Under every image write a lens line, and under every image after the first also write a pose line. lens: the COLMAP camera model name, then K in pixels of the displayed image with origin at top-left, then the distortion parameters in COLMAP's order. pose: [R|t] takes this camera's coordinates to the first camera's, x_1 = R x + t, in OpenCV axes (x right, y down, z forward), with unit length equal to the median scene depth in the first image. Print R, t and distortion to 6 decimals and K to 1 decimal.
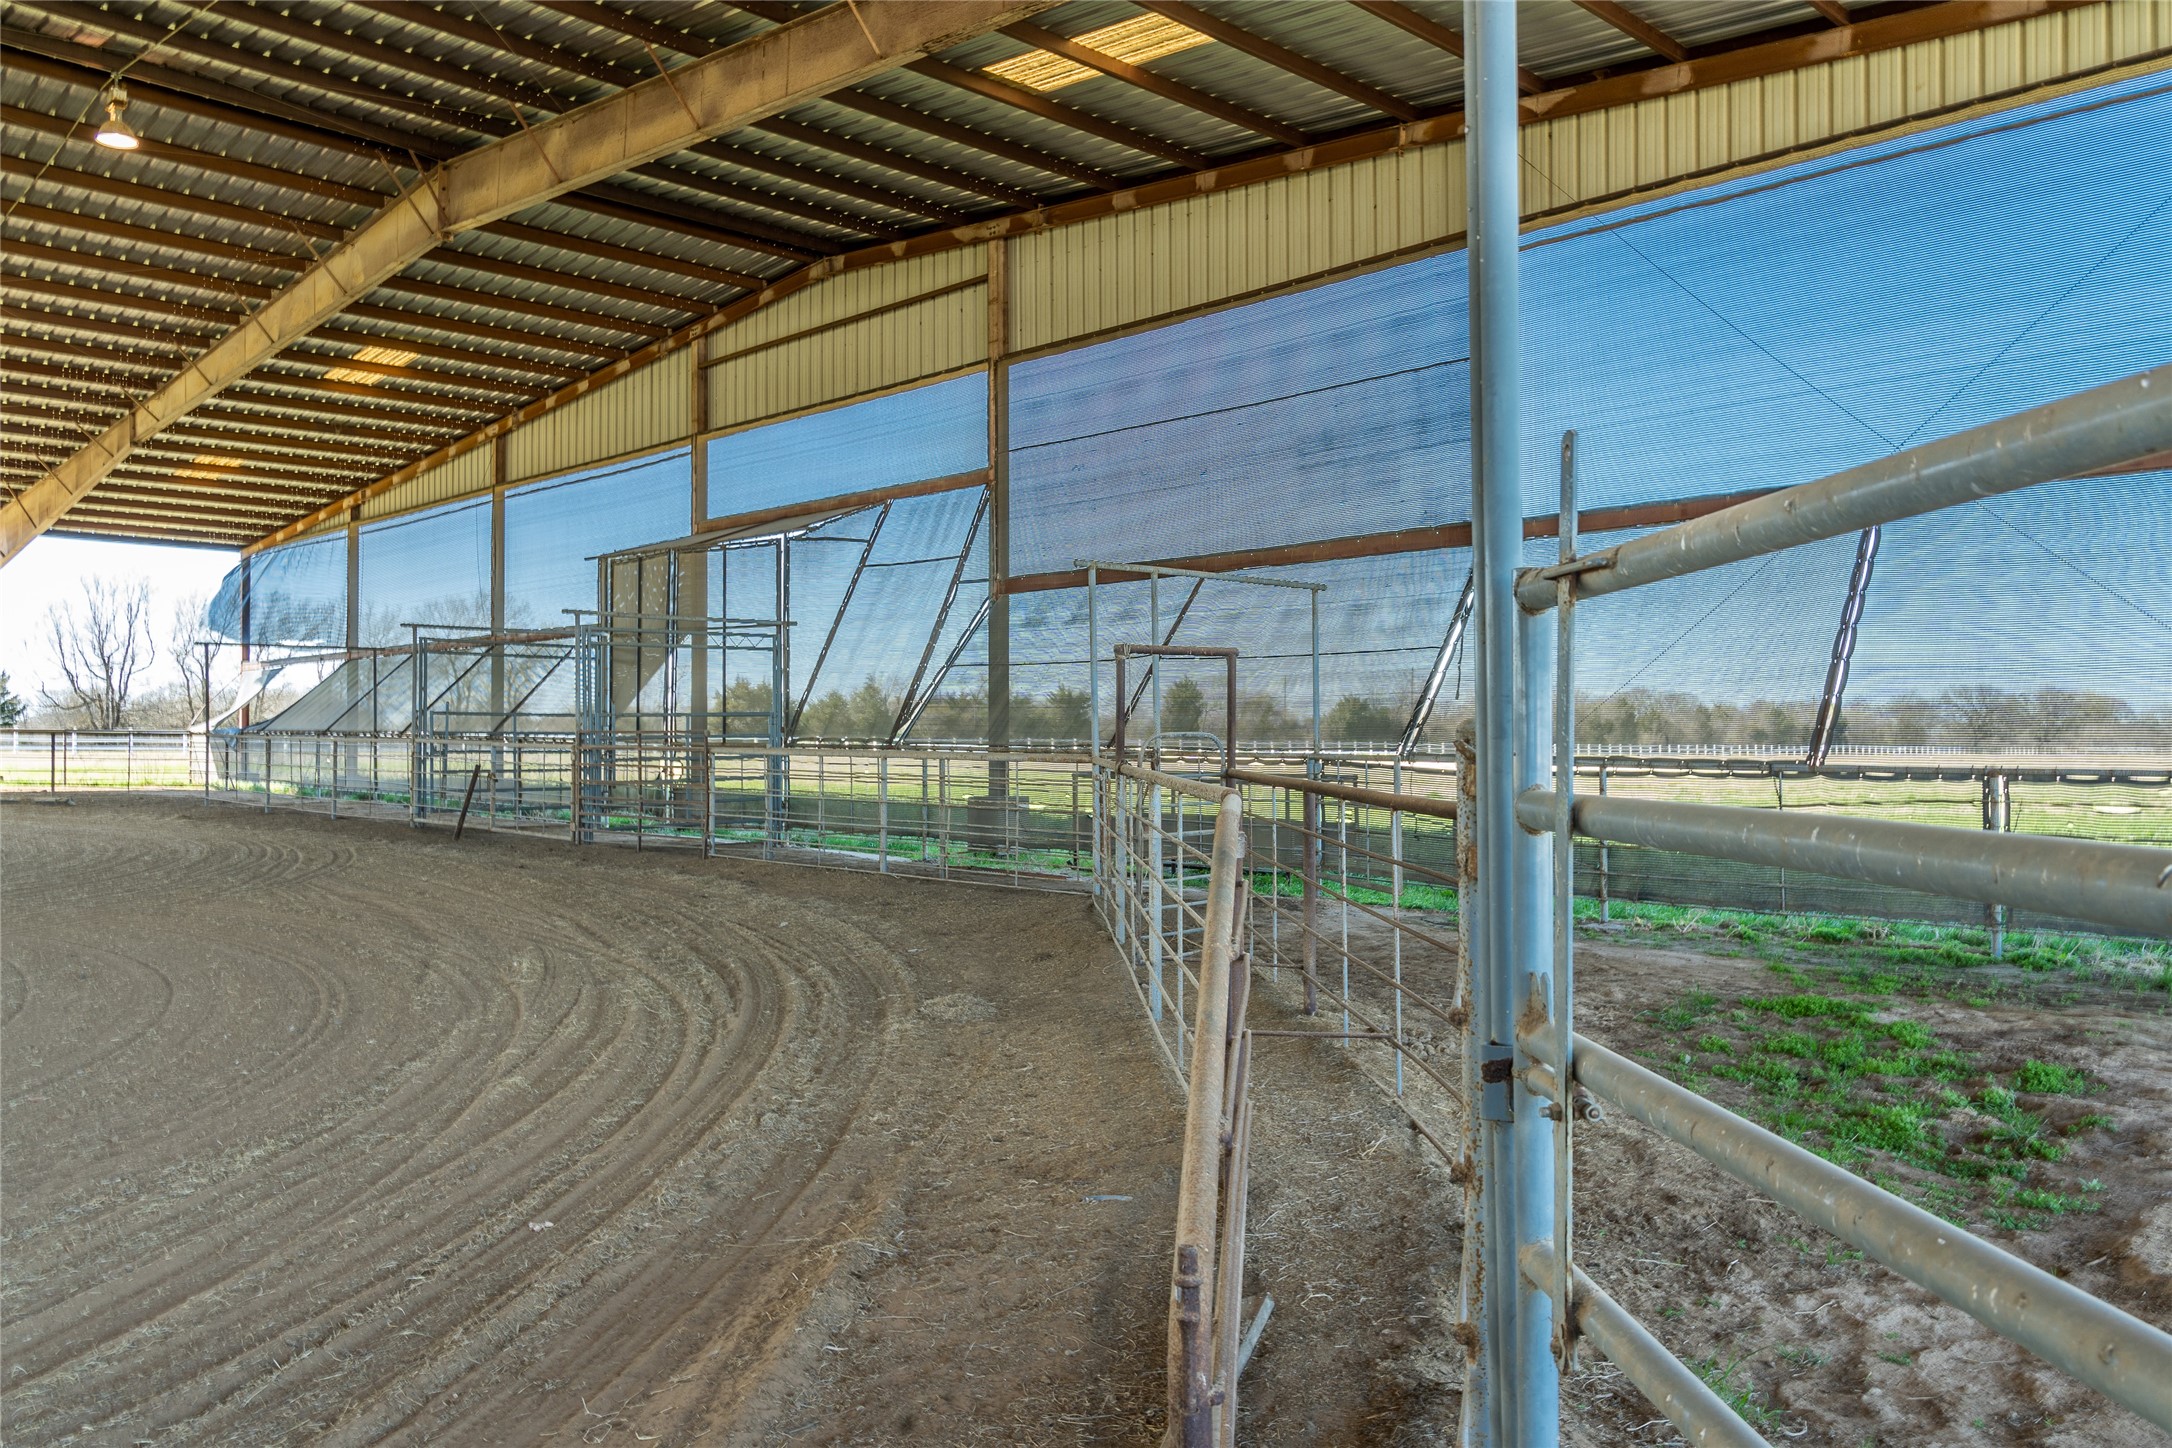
lens RADIAL K [[1621.0, 0, 1086.0], [0, 1621.0, 724.0], [0, 0, 1]] dist [0.000075, -0.000096]
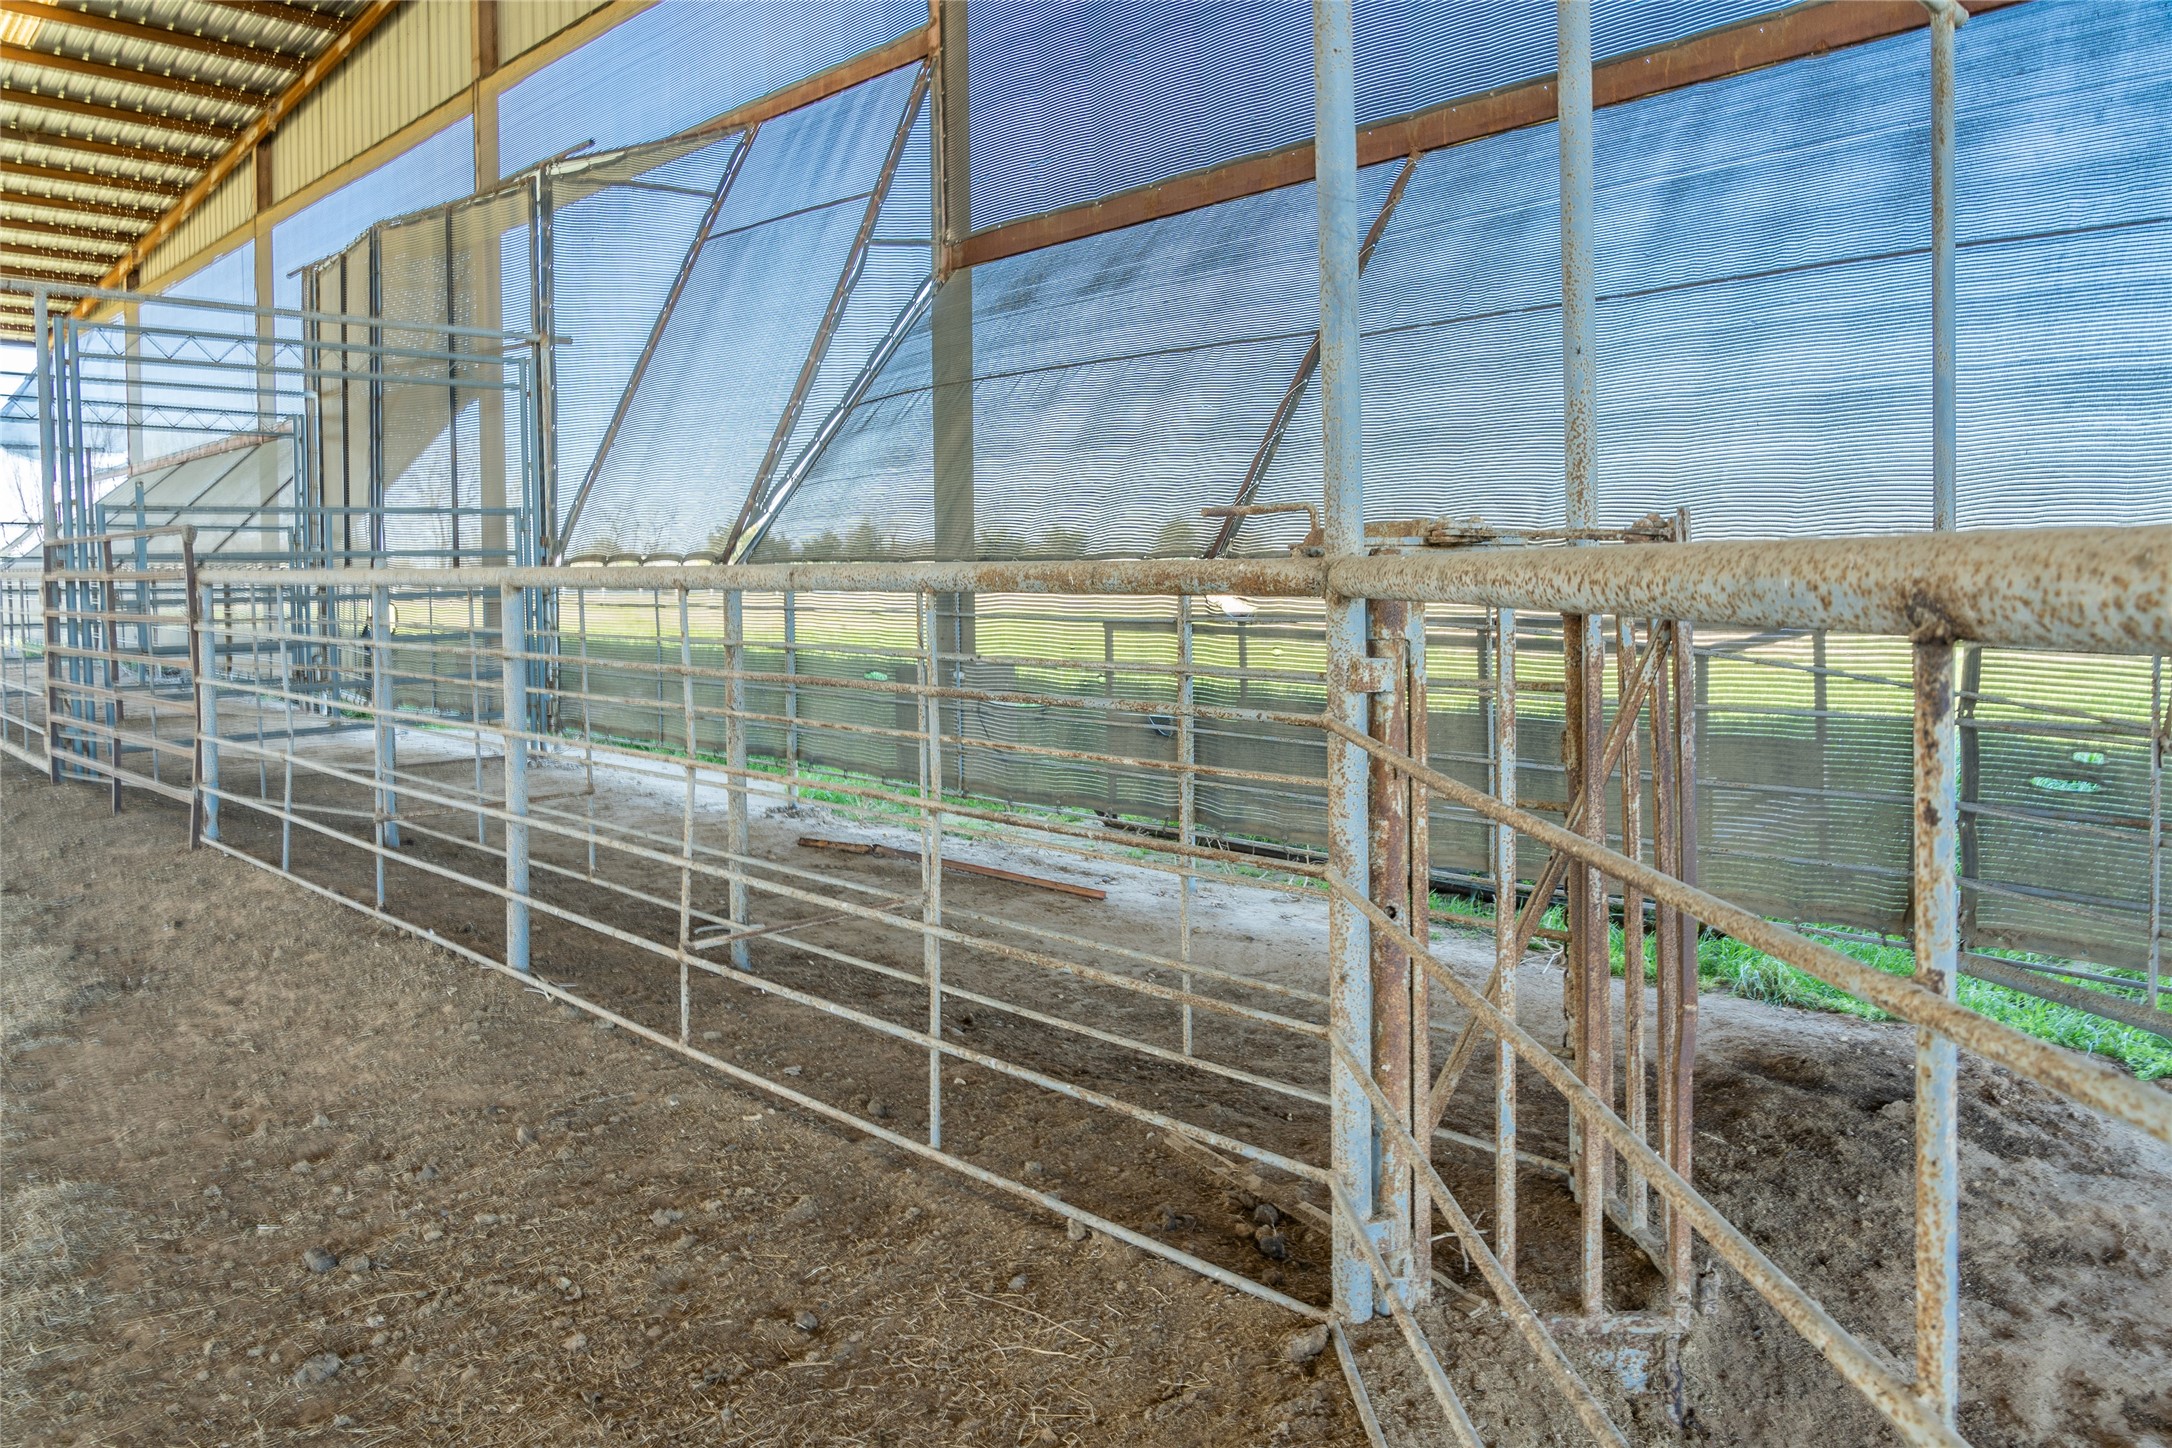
lens RADIAL K [[1488.8, 0, 1086.0], [0, 1488.8, 724.0], [0, 0, 1]] dist [-0.001411, -0.000496]
pose [[0.999856, -0.011073, 0.012888, -0.018538], [0.009629, 0.994192, 0.107185, 0.011761], [-0.014000, -0.107045, 0.994156, 0.506840]]
